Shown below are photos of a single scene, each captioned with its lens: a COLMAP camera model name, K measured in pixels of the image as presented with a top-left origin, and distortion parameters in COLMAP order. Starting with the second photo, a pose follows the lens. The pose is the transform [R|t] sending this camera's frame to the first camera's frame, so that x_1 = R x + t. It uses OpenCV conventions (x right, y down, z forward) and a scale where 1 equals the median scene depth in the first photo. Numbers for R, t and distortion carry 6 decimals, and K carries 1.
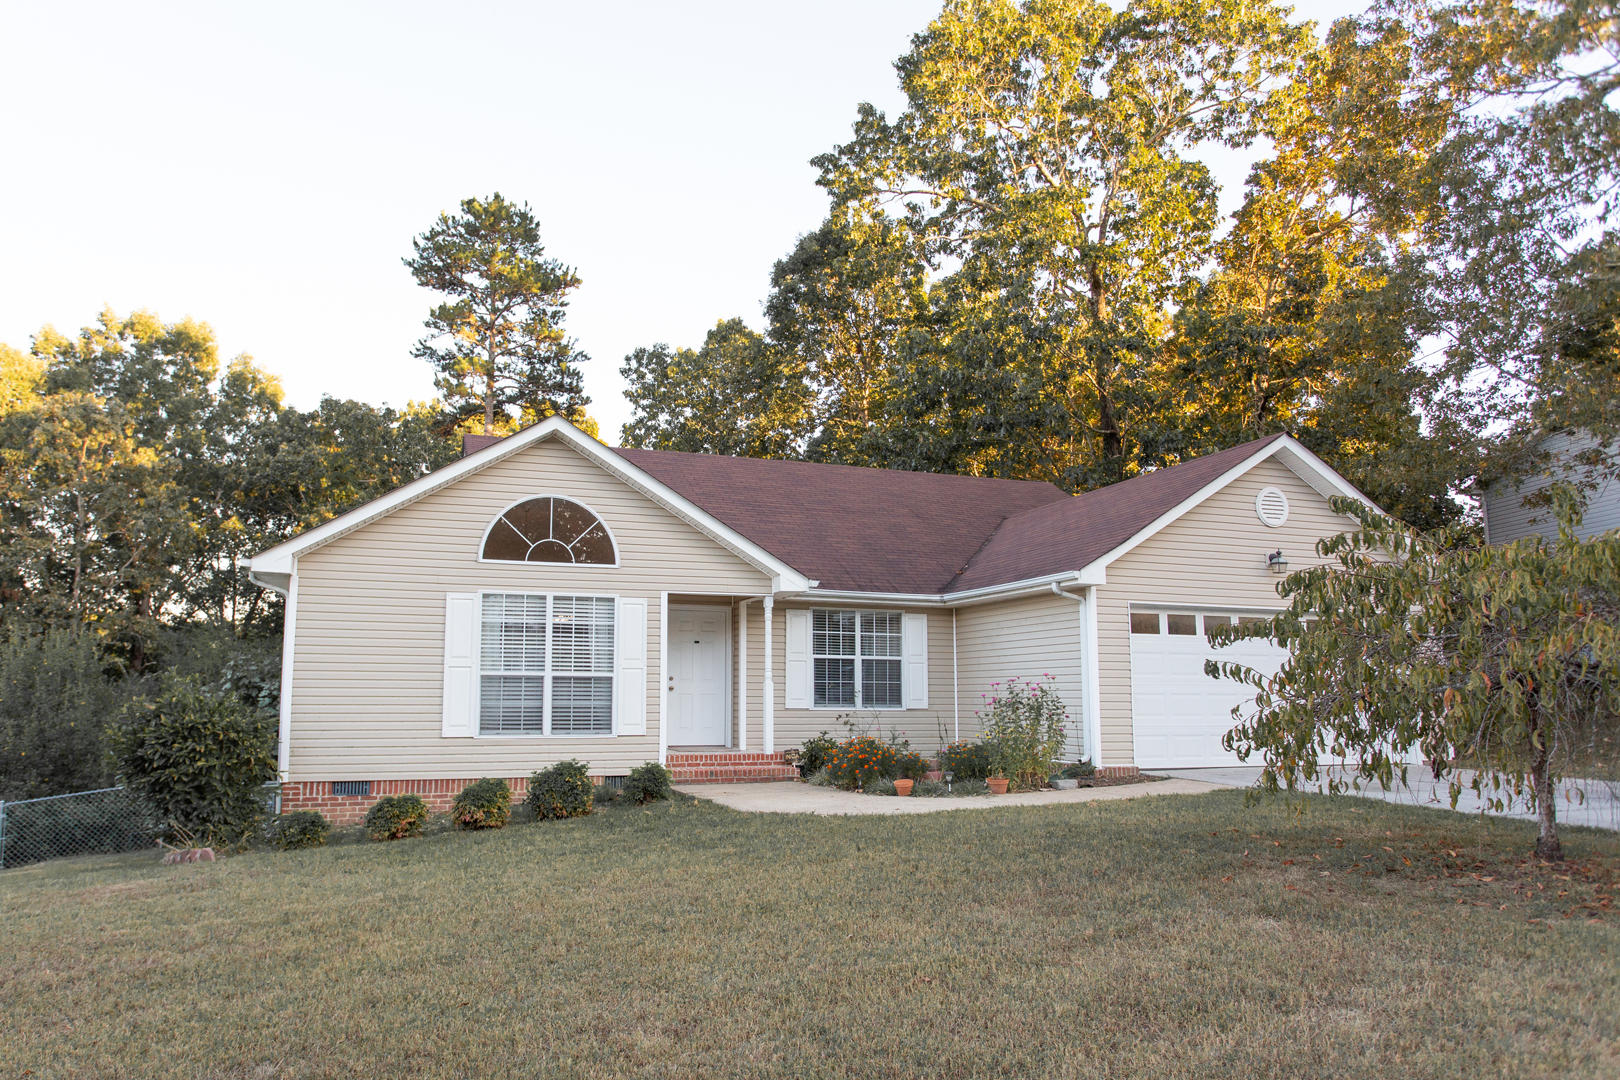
lens RADIAL K [[987.4, 0, 805.5], [0, 987.4, 621.3], [0, 0, 1]] dist [0.059673, -0.000073]
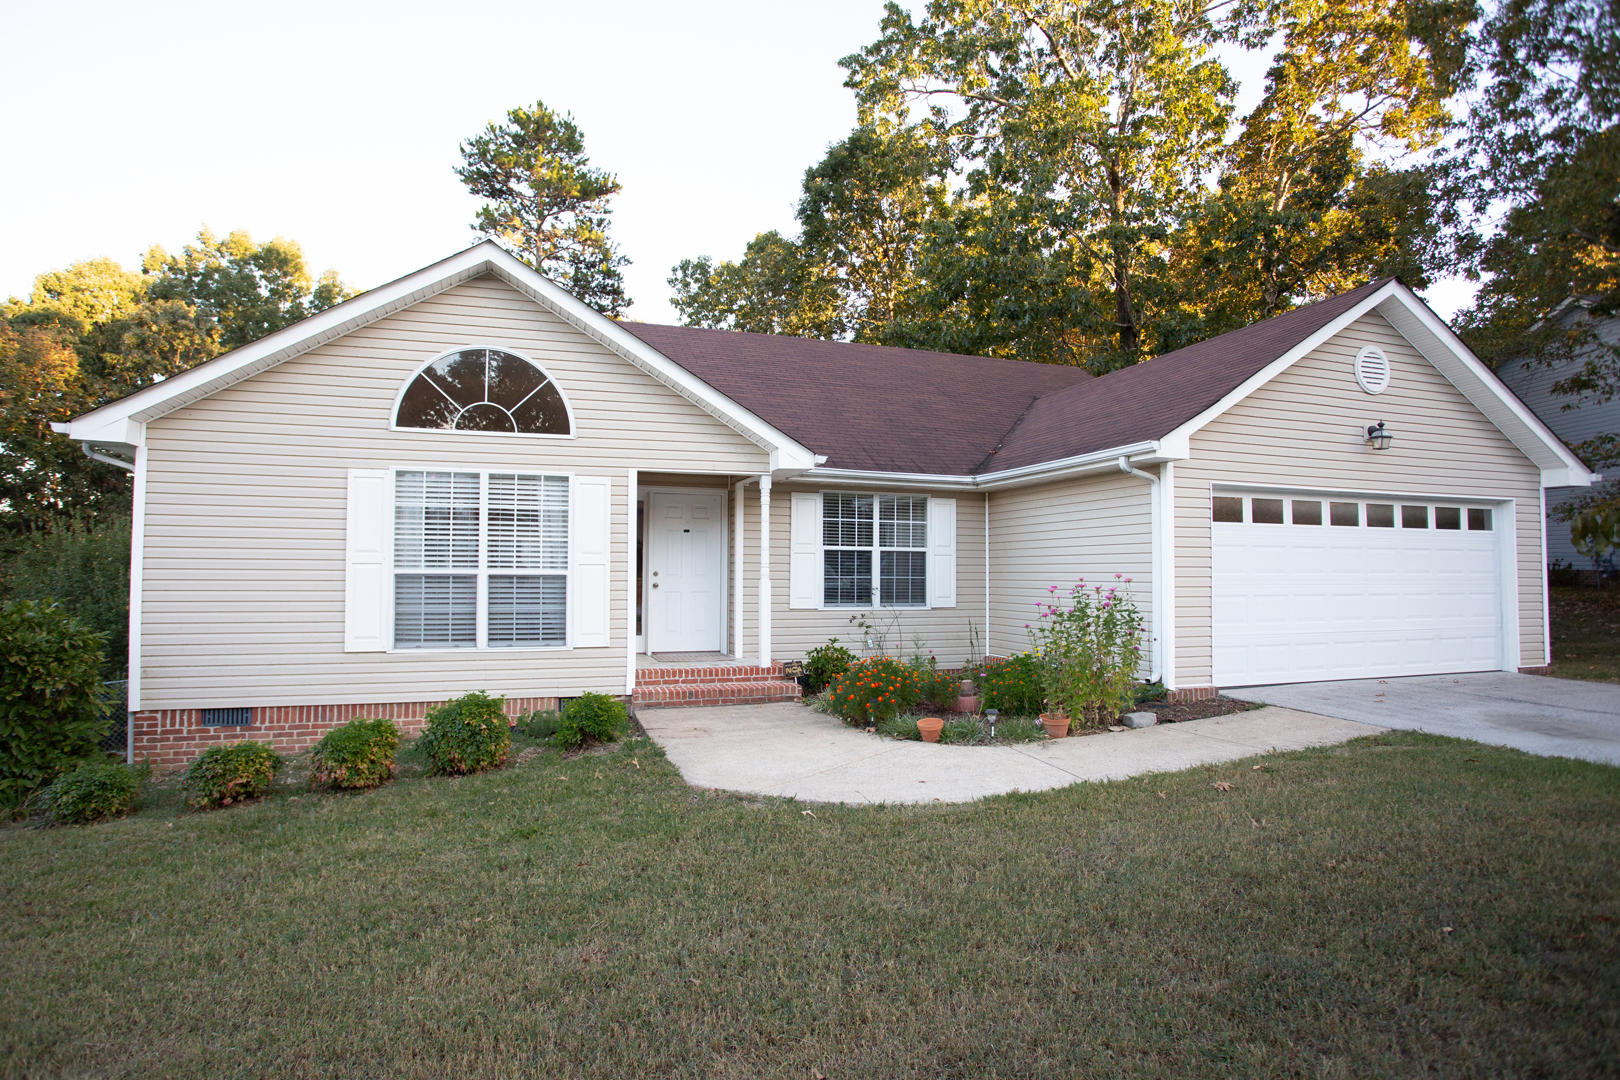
lens RADIAL K [[833.3, 0, 810.0], [0, 833.3, 581.6], [0, 0, 1]] dist [-0.021785, 0.000894]
pose [[0.999348, 0.003428, -0.035937, 0.013925], [-0.000351, 0.996356, 0.085293, 0.001910], [0.036099, -0.085225, 0.995708, 0.171753]]
